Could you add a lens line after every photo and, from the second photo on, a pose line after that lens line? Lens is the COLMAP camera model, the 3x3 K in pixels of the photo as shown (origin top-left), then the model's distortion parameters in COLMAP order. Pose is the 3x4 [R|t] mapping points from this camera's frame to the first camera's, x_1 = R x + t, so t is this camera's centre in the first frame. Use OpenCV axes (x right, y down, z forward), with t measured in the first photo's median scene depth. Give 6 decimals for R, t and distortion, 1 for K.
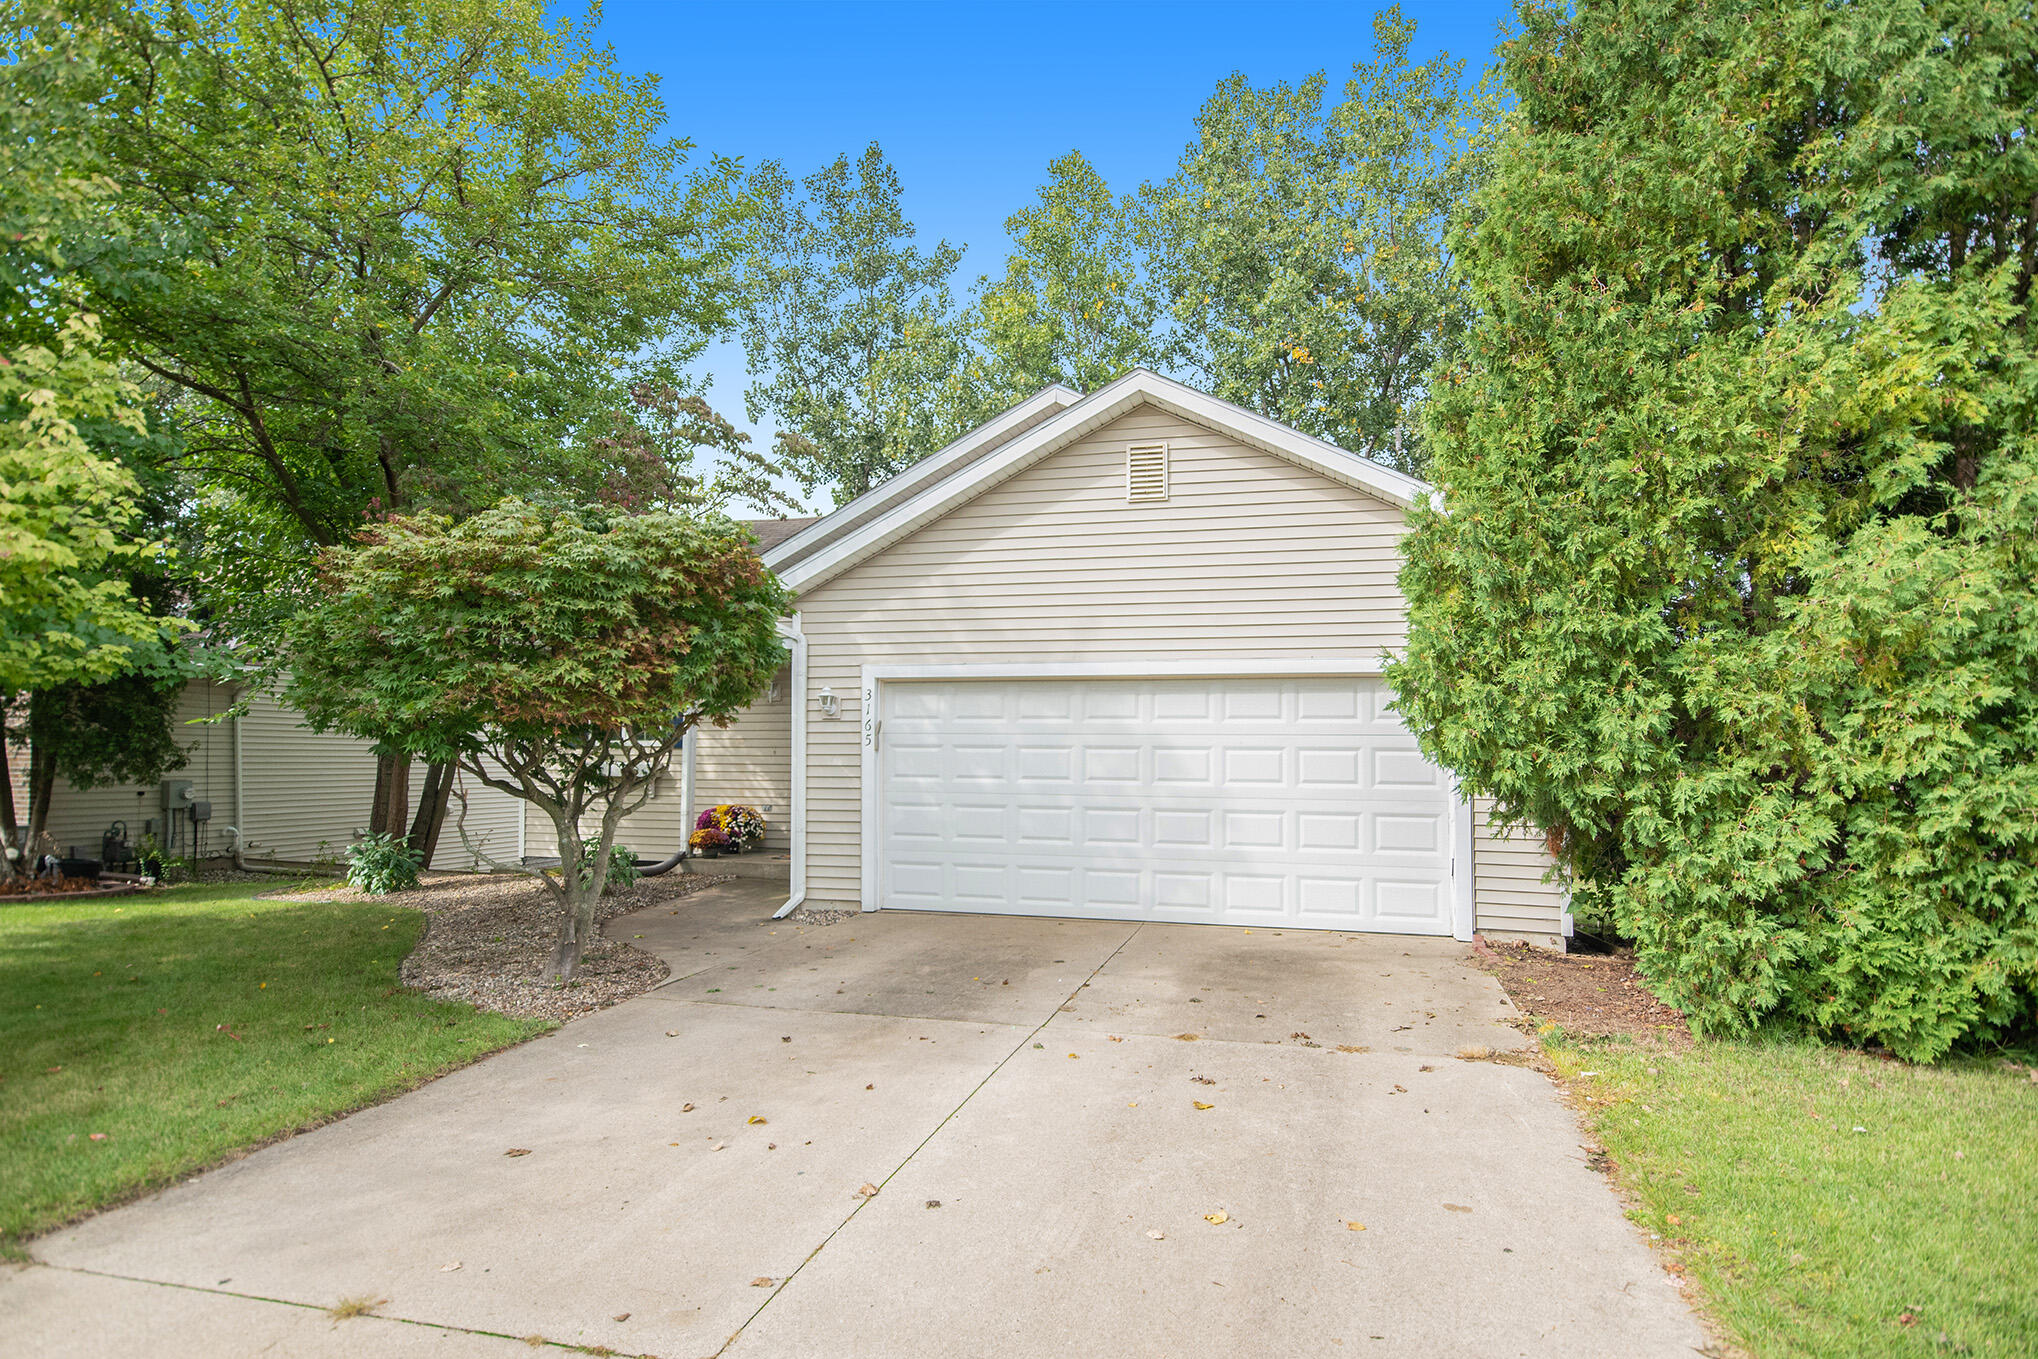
lens RADIAL K [[1150.8, 0, 1020.2], [0, 1150.8, 665.6], [0, 0, 1]] dist [0.023824, 0.000202]
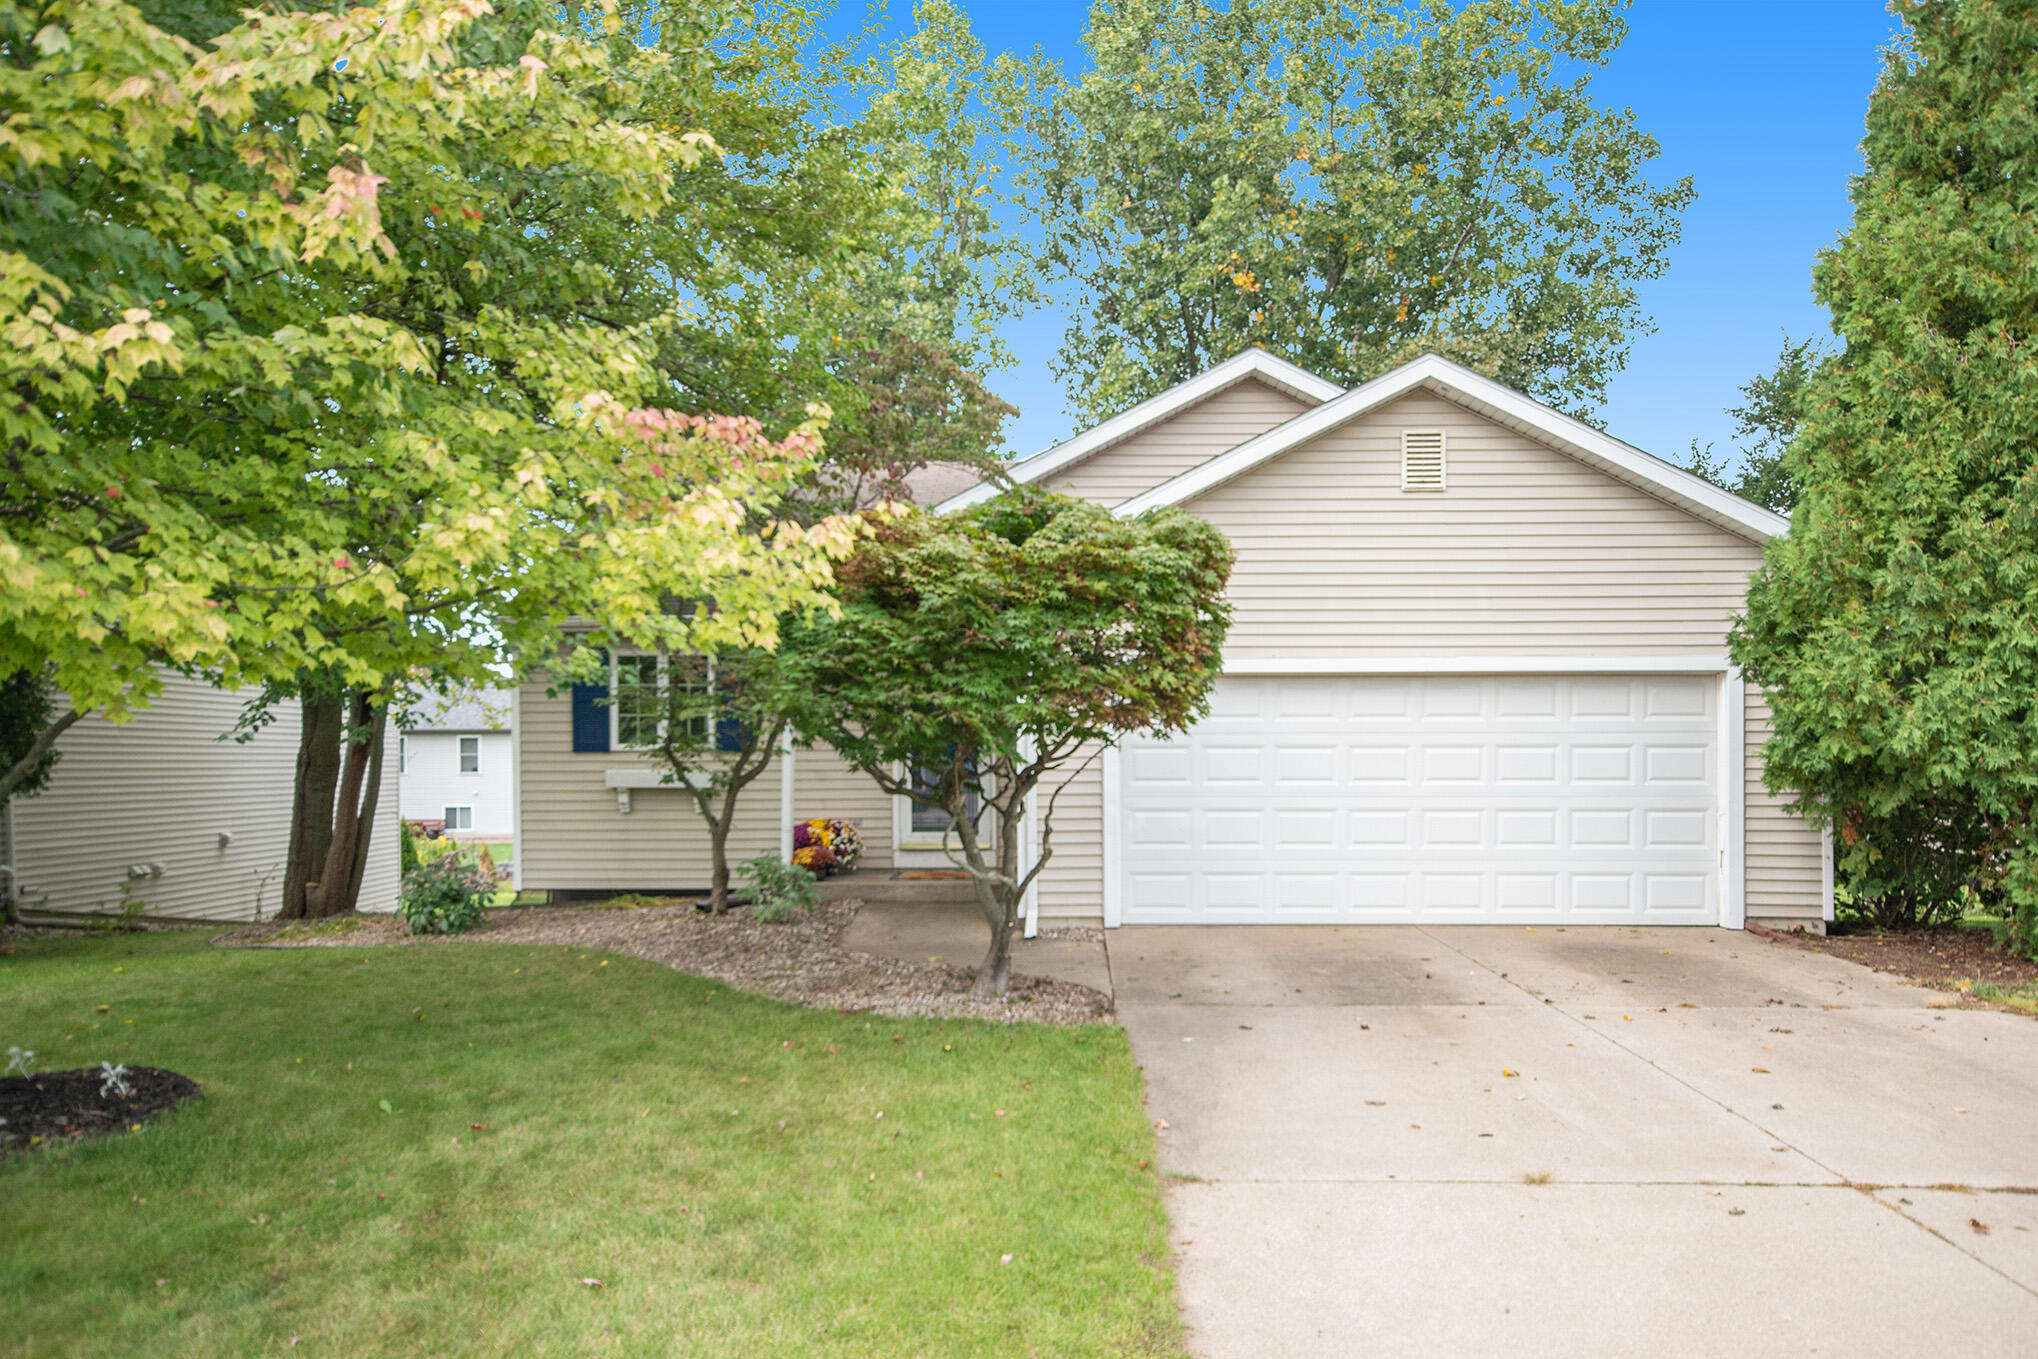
lens RADIAL K [[1538.5, 0, 1017.4], [0, 1538.5, 689.5], [0, 0, 1]] dist [0.033055, 0.000483]
pose [[0.971508, 0.000839, 0.237005, -0.549678], [-0.008563, 0.999465, 0.031562, -0.015597], [-0.236851, -0.032693, 0.970996, -0.185640]]
